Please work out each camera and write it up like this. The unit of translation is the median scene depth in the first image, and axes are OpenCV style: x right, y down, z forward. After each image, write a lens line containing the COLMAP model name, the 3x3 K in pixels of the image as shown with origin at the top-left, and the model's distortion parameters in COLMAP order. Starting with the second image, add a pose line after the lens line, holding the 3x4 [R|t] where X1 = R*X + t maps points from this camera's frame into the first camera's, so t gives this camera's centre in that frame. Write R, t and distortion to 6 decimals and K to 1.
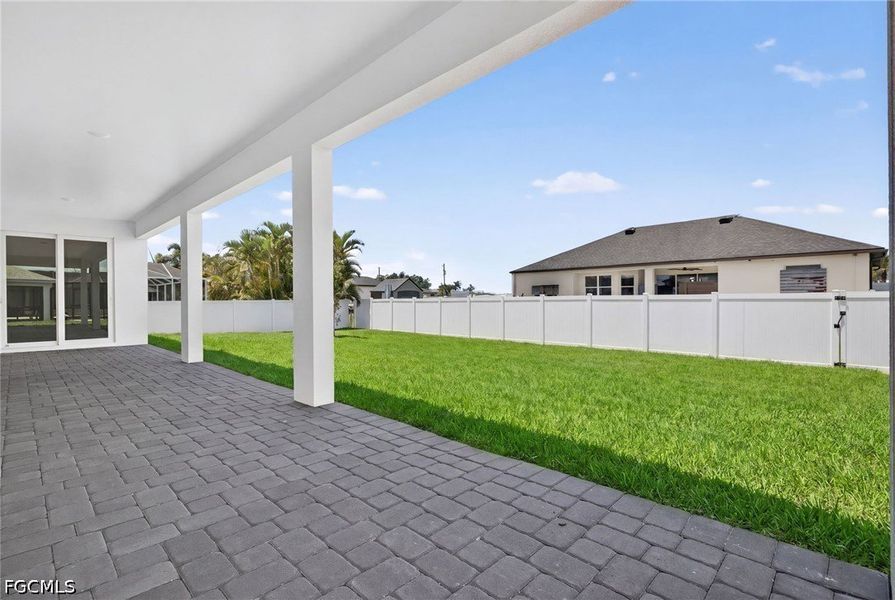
lens RADIAL K [[405.2, 0, 429.6], [0, 405.2, 301.2], [0, 0, 1]] dist [-0.000207, 0.000028]
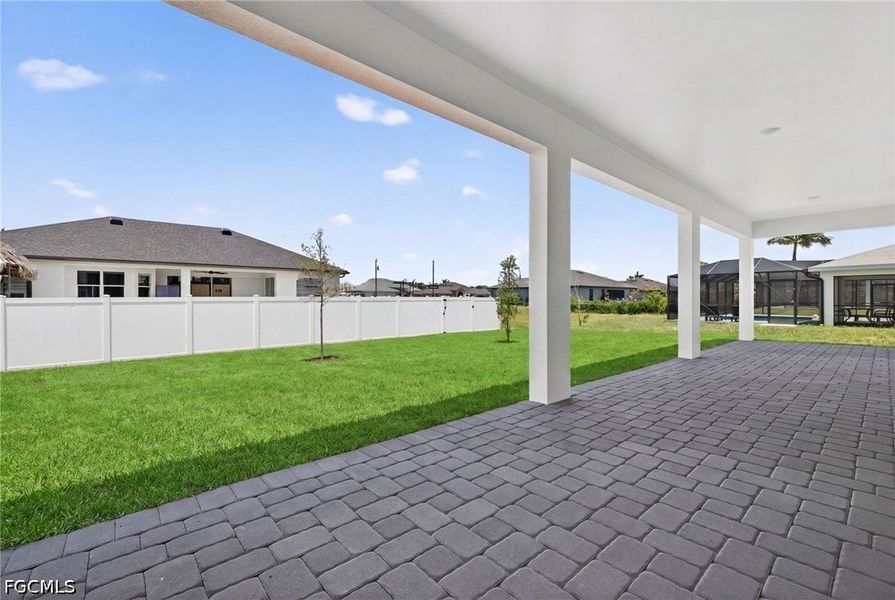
lens RADIAL K [[405.2, 0, 429.6], [0, 405.2, 301.2], [0, 0, 1]] dist [-0.000207, 0.000028]
pose [[0.091315, 0.004085, 0.995814, -0.372065], [0.004715, 0.999979, -0.004535, 0.003062], [-0.995811, 0.005109, 0.091293, 0.337050]]
